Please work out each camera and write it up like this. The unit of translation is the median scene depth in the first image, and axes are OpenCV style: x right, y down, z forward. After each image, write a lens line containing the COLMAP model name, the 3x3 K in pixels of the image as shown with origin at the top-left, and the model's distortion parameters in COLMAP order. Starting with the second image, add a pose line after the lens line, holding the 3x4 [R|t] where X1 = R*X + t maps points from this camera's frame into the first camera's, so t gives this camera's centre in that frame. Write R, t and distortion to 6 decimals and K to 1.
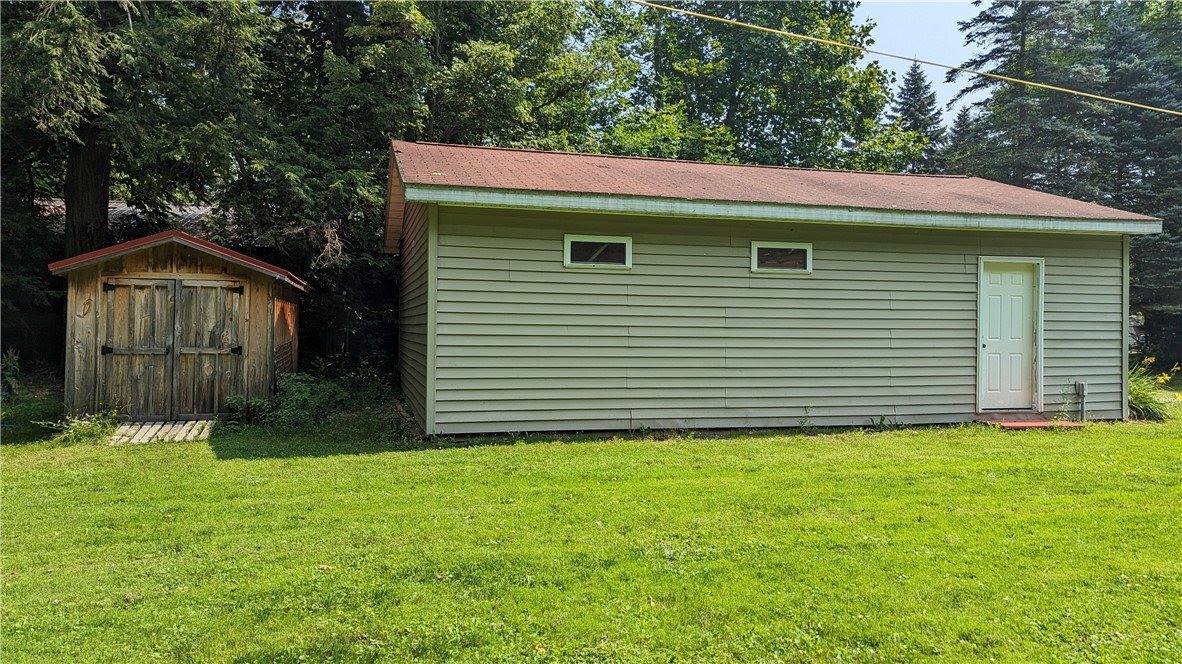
lens RADIAL K [[838.6, 0, 592.4], [0, 838.6, 331.8], [0, 0, 1]] dist [0.065855, -0.048593]
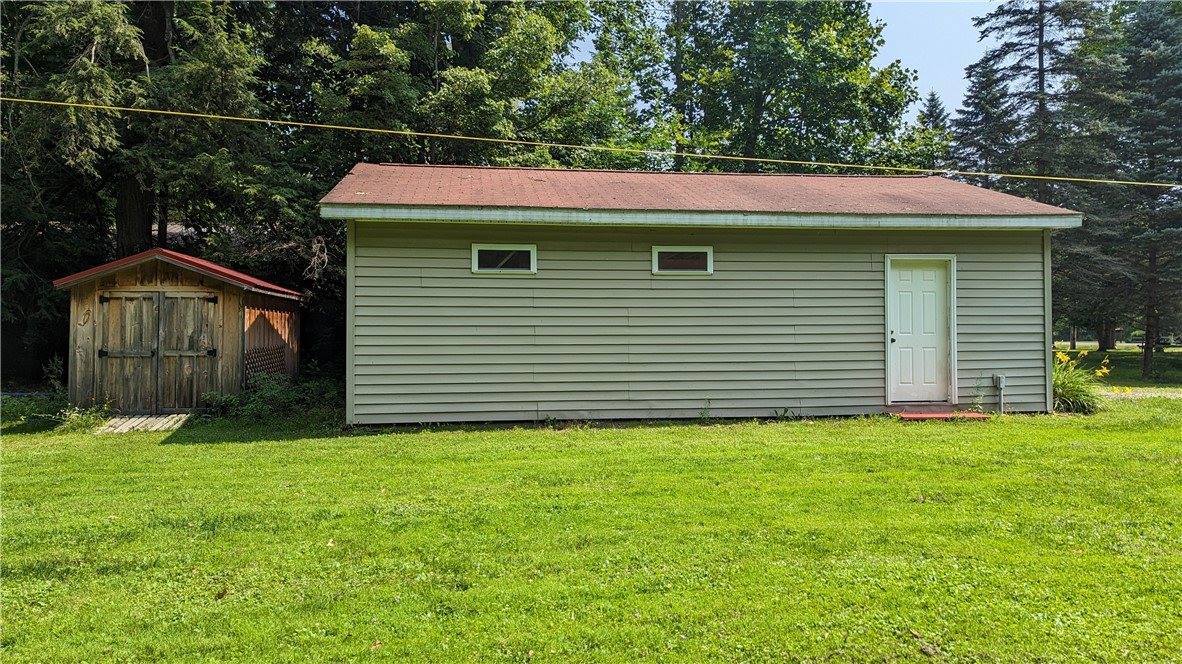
lens RADIAL K [[838.6, 0, 588.0], [0, 838.6, 328.2], [0, 0, 1]] dist [0.065855, -0.048593]
pose [[0.992401, -0.014589, -0.122179, 0.213190], [0.012975, 0.999818, -0.014000, 0.010787], [0.122361, 0.012308, 0.992409, -0.069366]]
